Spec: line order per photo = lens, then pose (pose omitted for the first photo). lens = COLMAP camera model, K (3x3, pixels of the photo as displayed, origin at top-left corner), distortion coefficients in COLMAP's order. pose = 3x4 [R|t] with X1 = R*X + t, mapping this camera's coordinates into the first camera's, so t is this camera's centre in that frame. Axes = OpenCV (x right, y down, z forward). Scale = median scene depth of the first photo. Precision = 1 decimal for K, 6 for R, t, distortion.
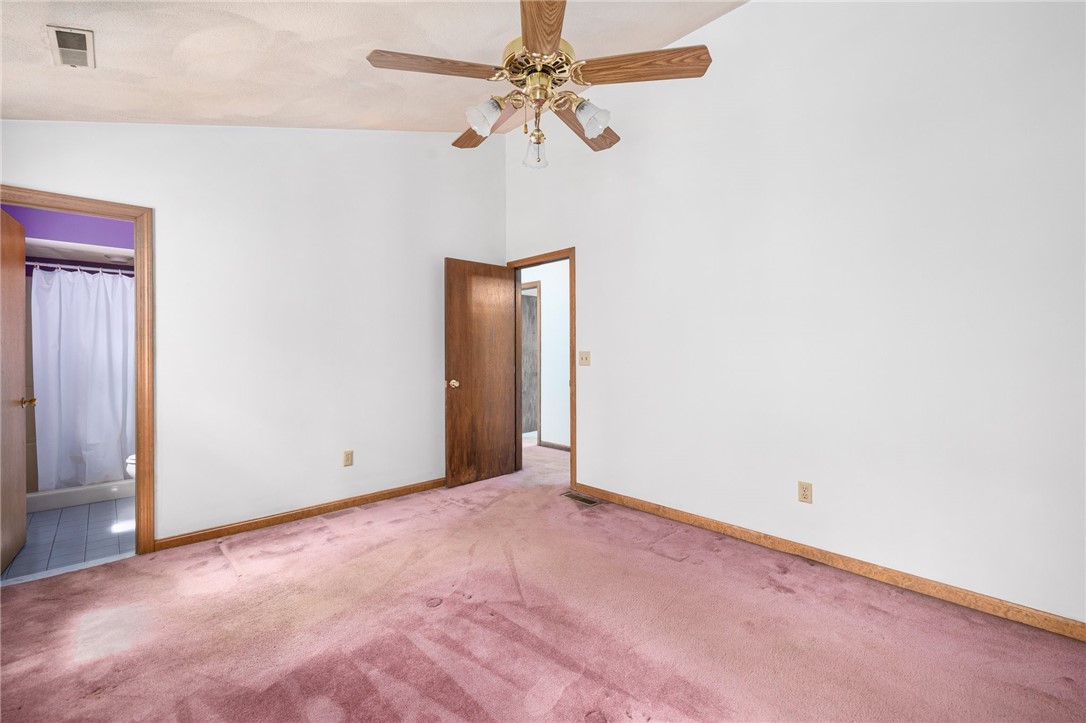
lens RADIAL K [[467.9, 0, 536.4], [0, 467.9, 357.8], [0, 0, 1]] dist [0.000202, 0.001099]
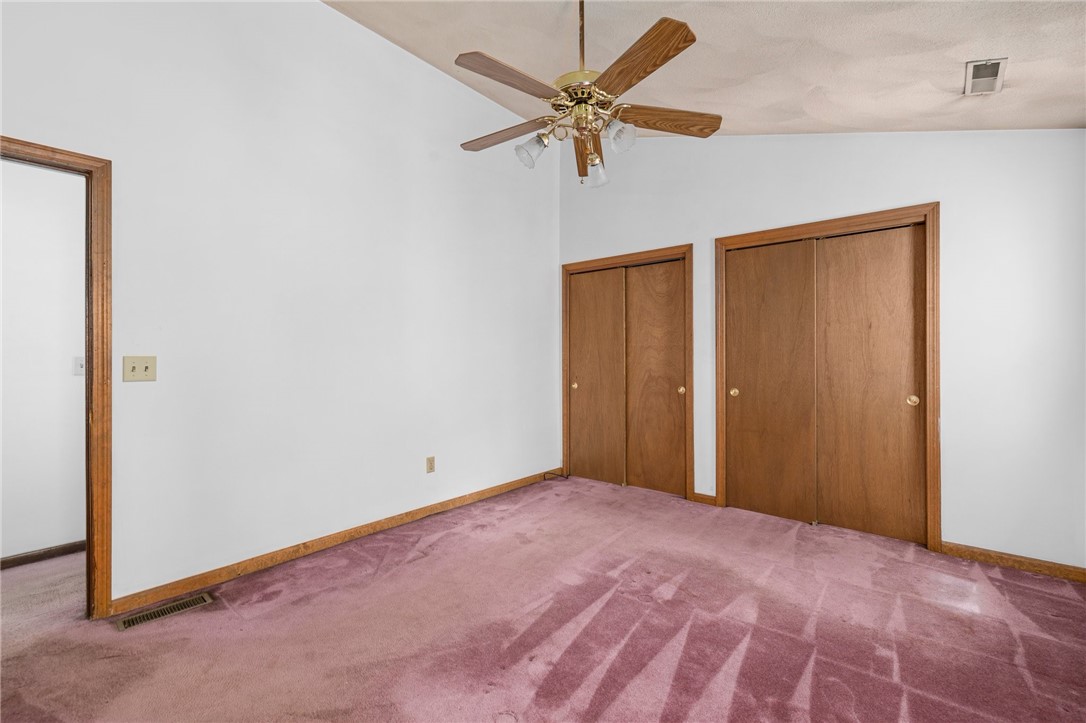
lens RADIAL K [[467.9, 0, 534.3], [0, 467.9, 358.6], [0, 0, 1]] dist [0.000202, 0.001099]
pose [[-0.121878, -0.001406, 0.992544, -0.607000], [0.014642, 0.999888, 0.003214, -0.006870], [-0.992437, 0.014924, -0.121844, 0.693136]]
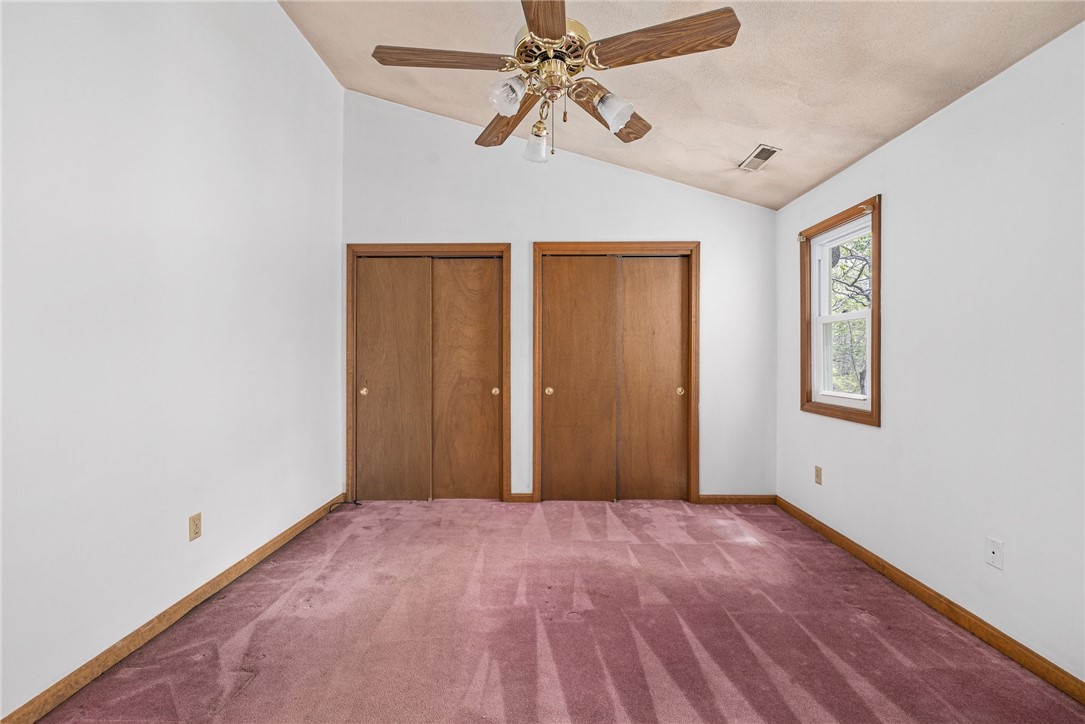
lens RADIAL K [[467.5, 0, 537.6], [0, 467.5, 358.5], [0, 0, 1]] dist [0.000202, 0.001099]
pose [[-0.731006, -0.001906, 0.682368, -0.348109], [0.009293, 0.999876, 0.012748, -0.012505], [-0.682307, 0.015660, -0.730898, 0.948884]]
